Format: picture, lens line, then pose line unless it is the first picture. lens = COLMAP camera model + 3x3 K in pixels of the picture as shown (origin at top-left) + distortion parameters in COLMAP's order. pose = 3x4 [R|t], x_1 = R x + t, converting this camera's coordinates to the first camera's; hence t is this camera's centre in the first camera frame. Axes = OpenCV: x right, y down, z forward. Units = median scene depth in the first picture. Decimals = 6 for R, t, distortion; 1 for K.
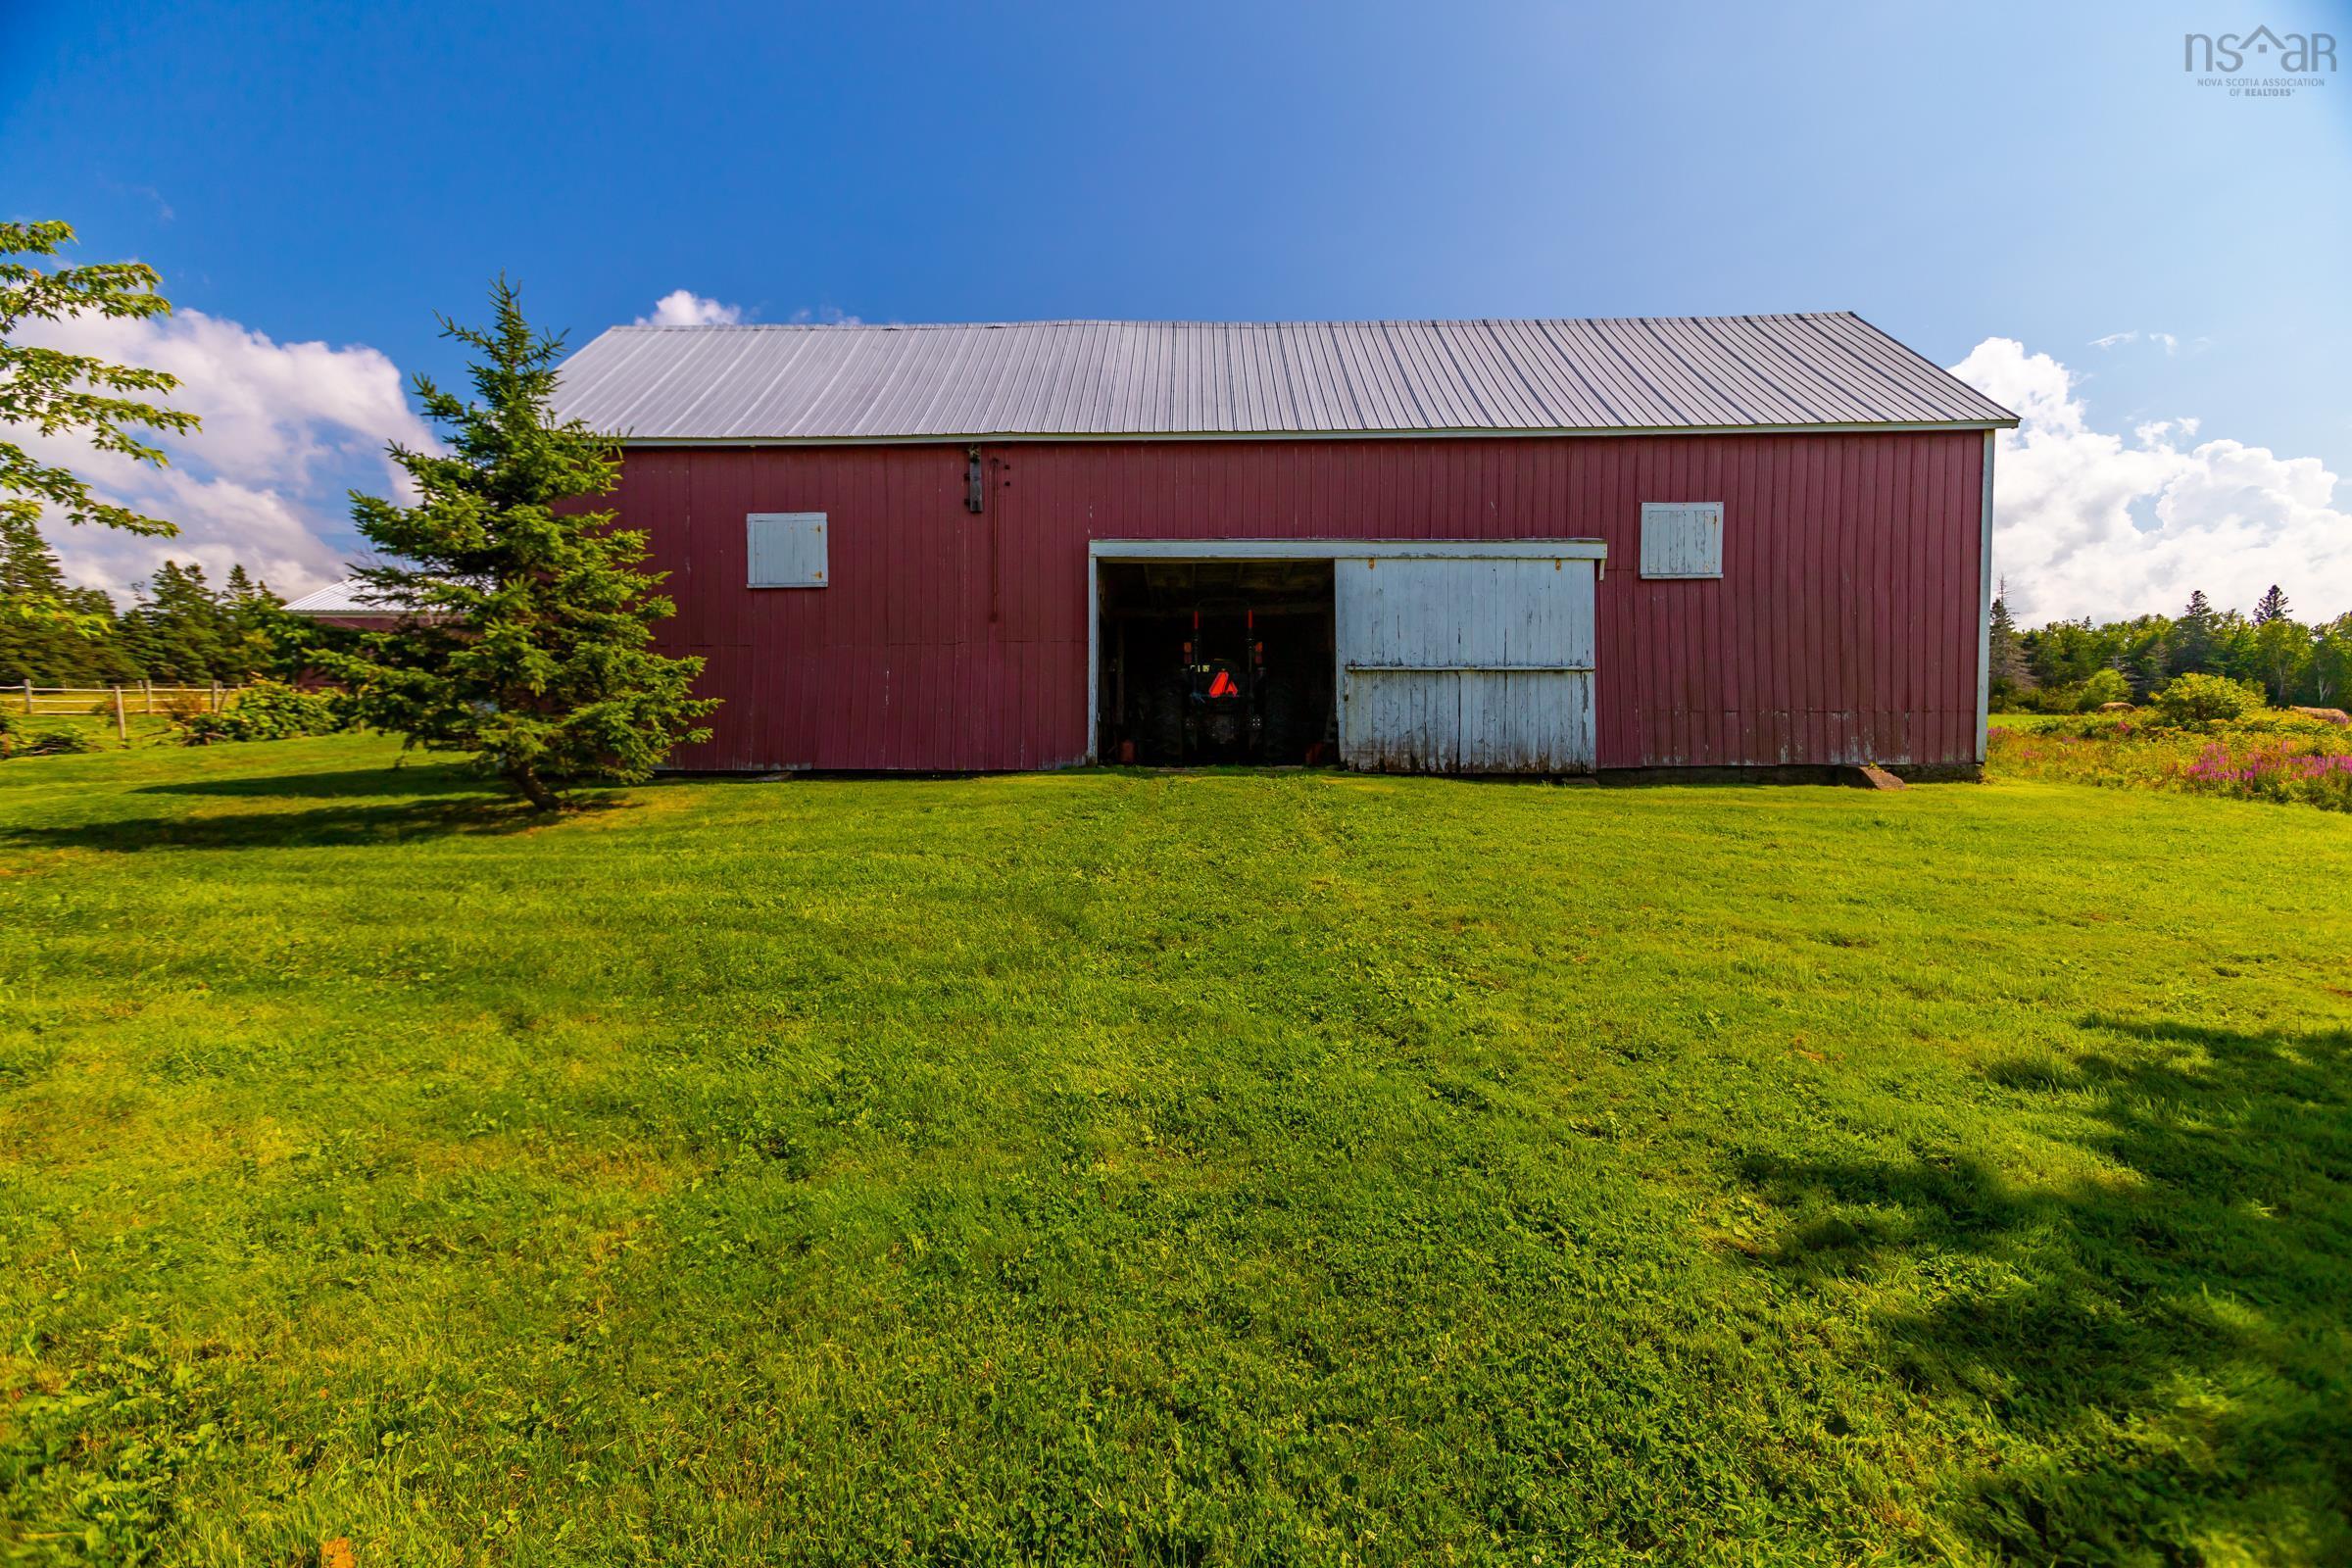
lens RADIAL K [[1073.4, 0, 1158.8], [0, 1073.4, 786.5], [0, 0, 1]] dist [0.001037, 0.000920]
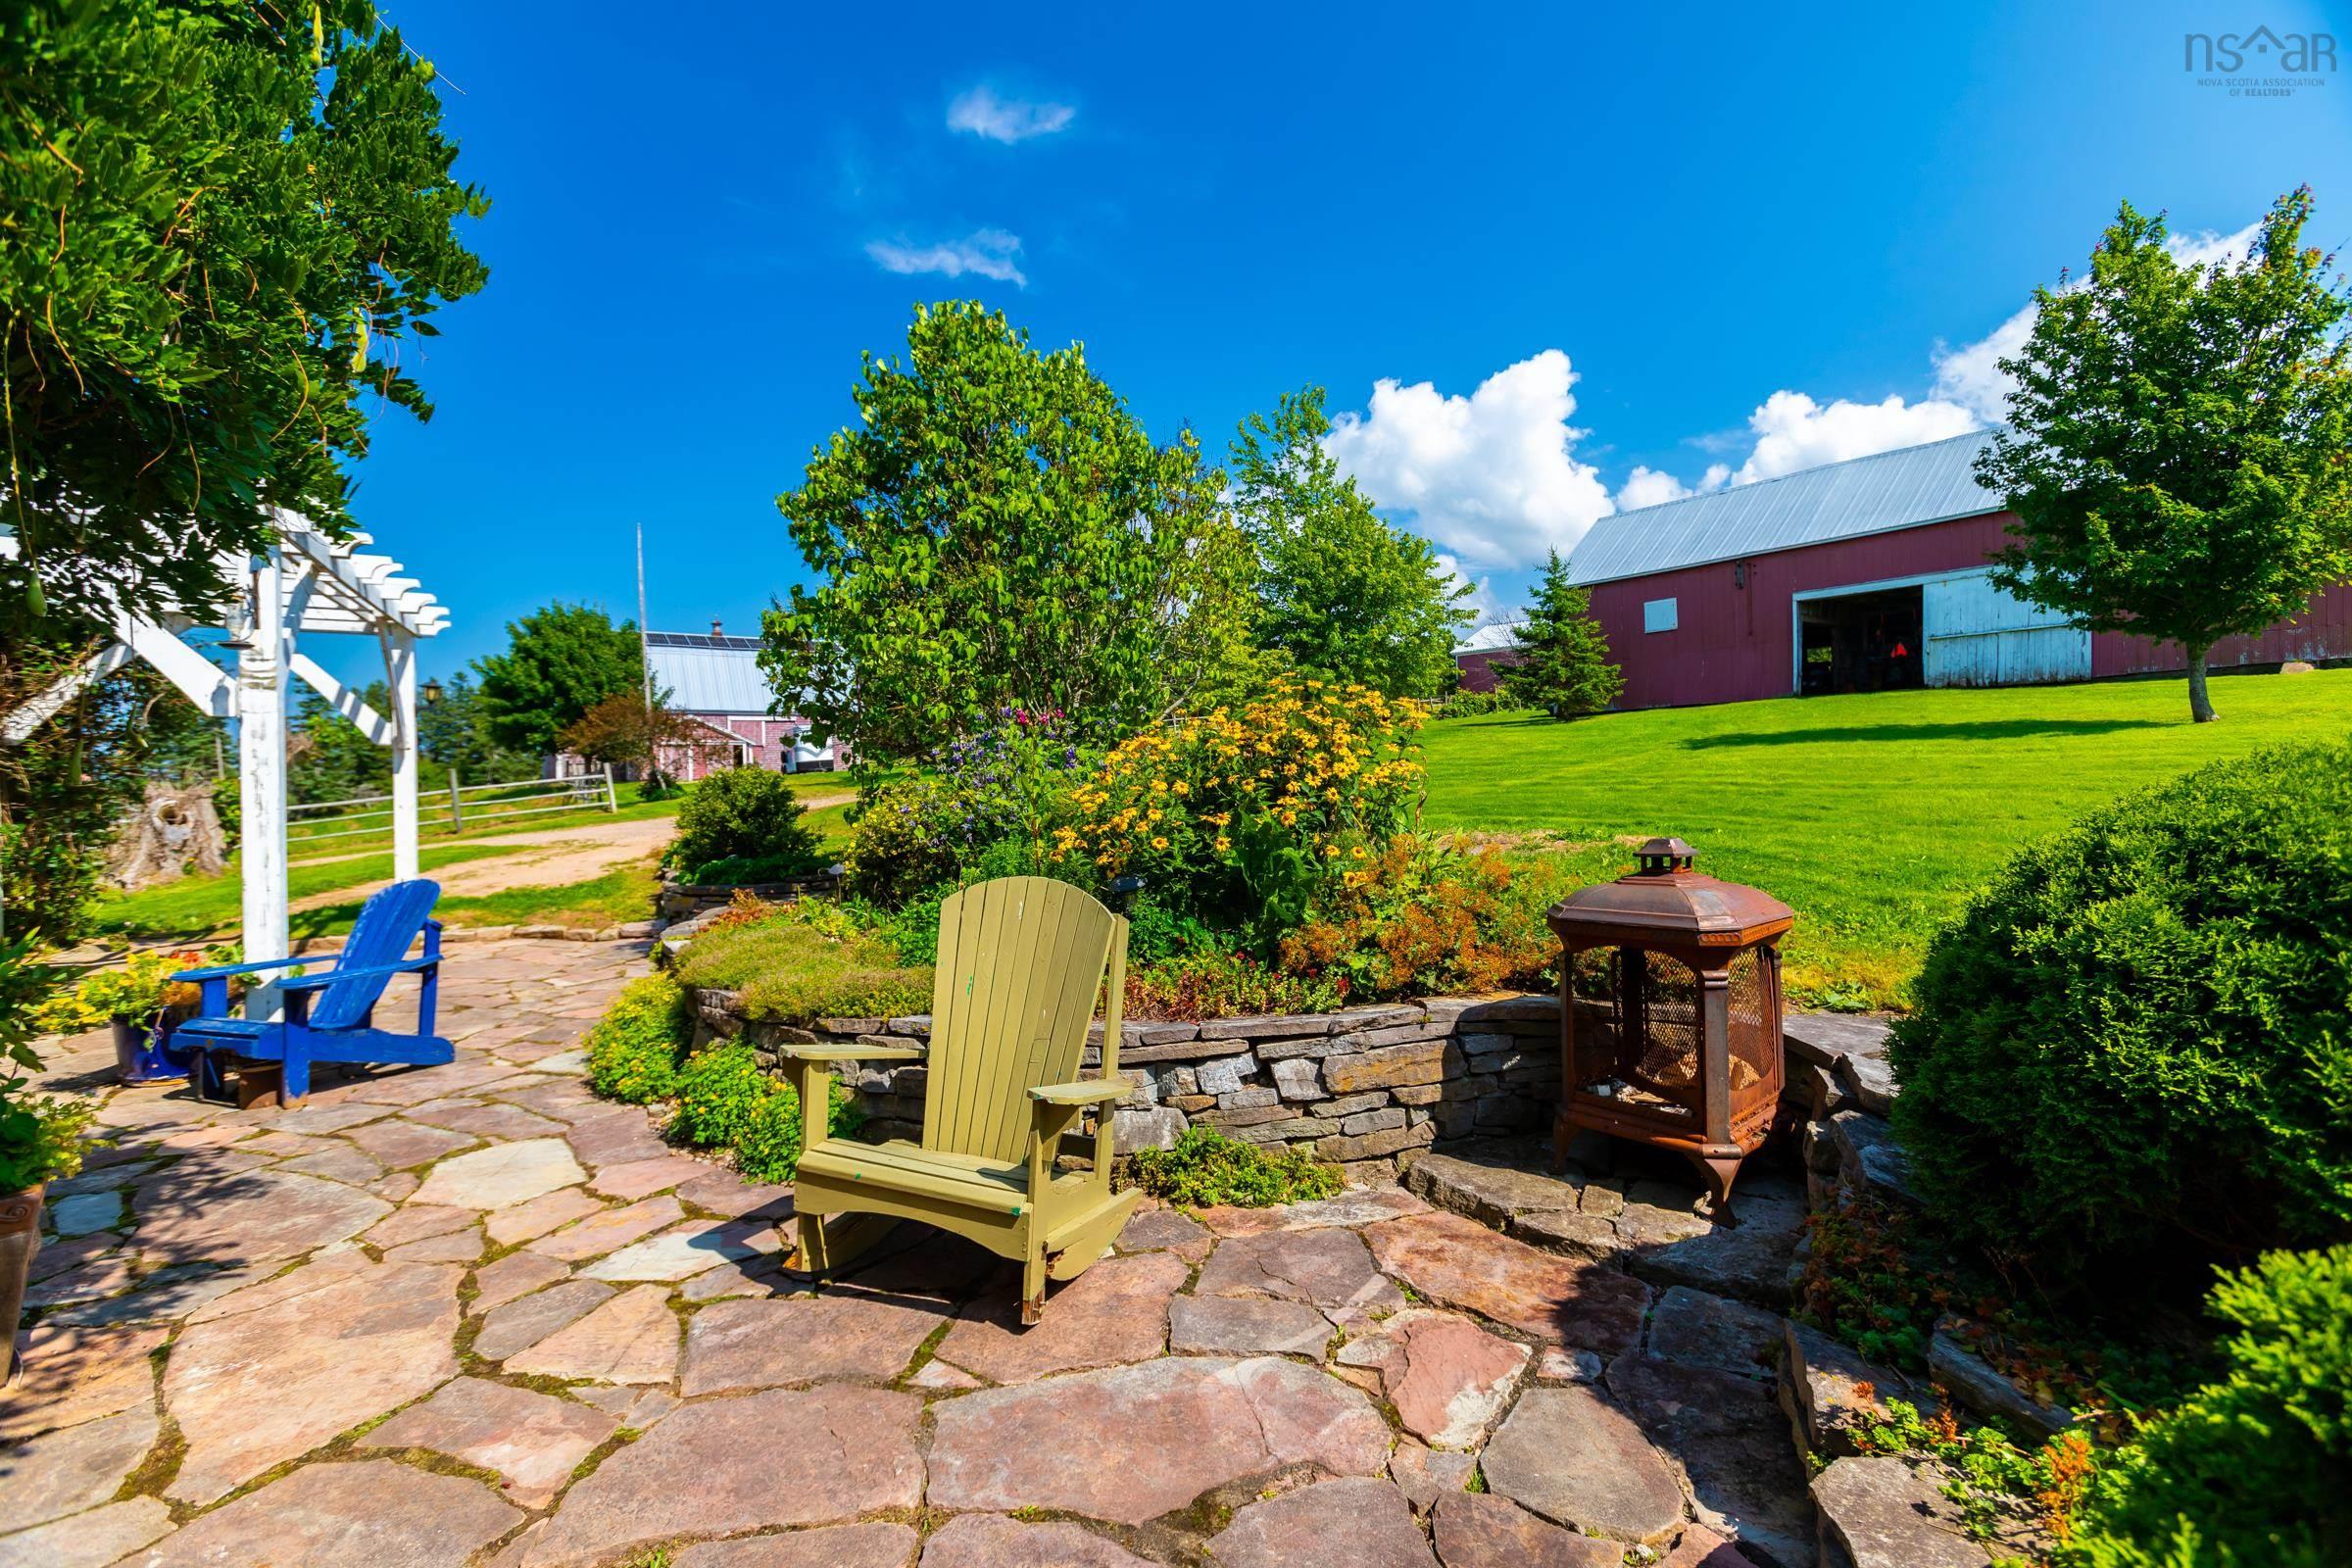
lens RADIAL K [[1073.4, 0, 1177.4], [0, 1073.4, 785.3], [0, 0, 1]] dist [0.001037, 0.000920]
pose [[0.617919, -0.007667, -0.786204, 0.907781], [0.010226, 0.999946, -0.001714, 0.159766], [0.786175, -0.006980, 0.617964, -1.397208]]
